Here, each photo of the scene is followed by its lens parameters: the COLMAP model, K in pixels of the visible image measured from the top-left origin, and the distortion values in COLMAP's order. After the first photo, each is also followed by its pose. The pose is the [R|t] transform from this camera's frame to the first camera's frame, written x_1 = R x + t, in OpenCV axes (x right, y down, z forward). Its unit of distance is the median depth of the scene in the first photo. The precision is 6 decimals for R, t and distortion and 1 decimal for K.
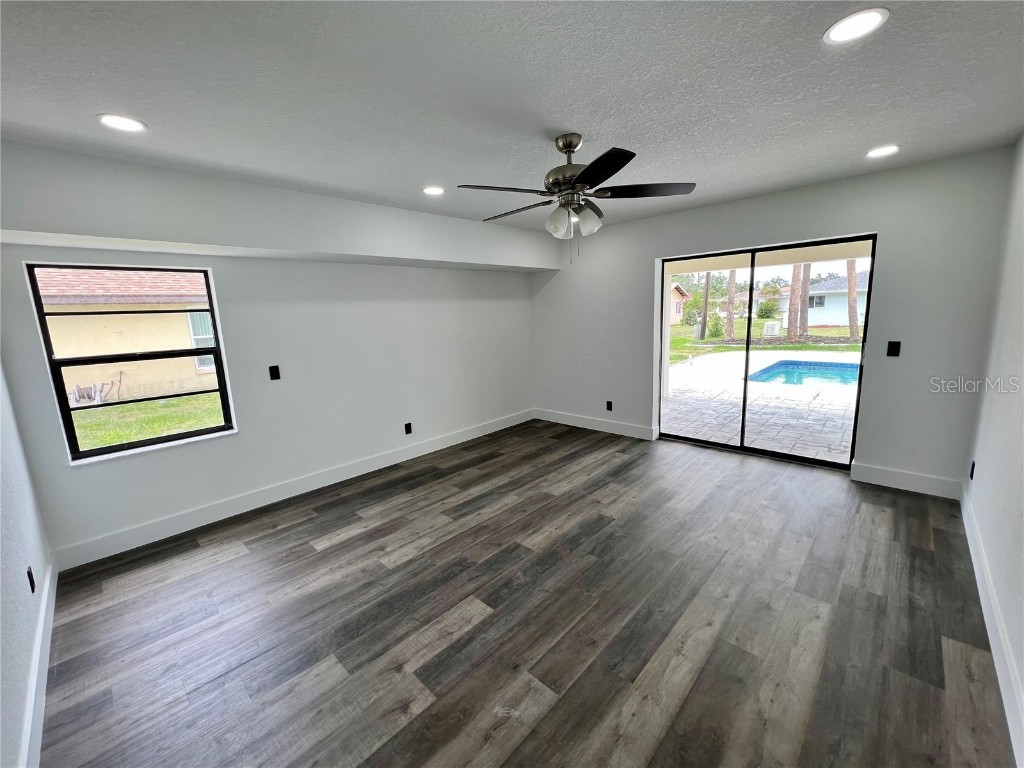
lens RADIAL K [[413.1, 0, 512.0], [0, 413.1, 384.0], [0, 0, 1]] dist [-0.001191, 0.000011]
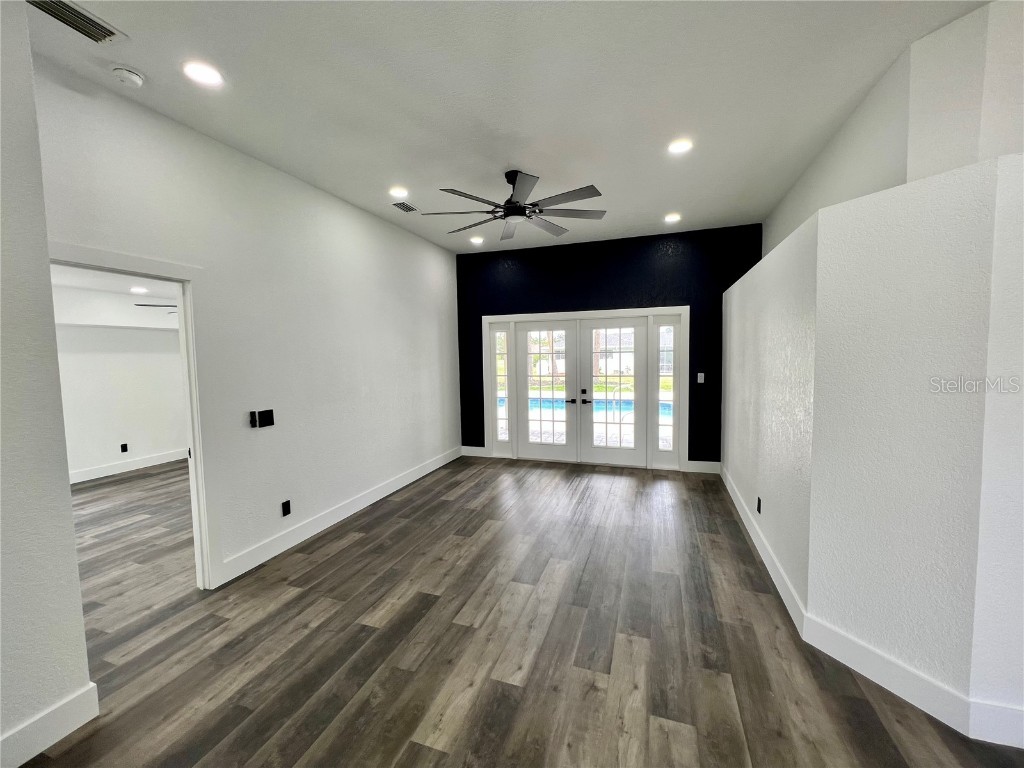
lens RADIAL K [[413.1, 0, 512.0], [0, 413.1, 384.0], [0, 0, 1]] dist [-0.001191, 0.000011]
pose [[0.910483, -0.001742, 0.413542, 0.614368], [0.052371, 0.992426, -0.111123, 0.215386], [-0.410217, 0.122834, 0.903678, -1.337556]]
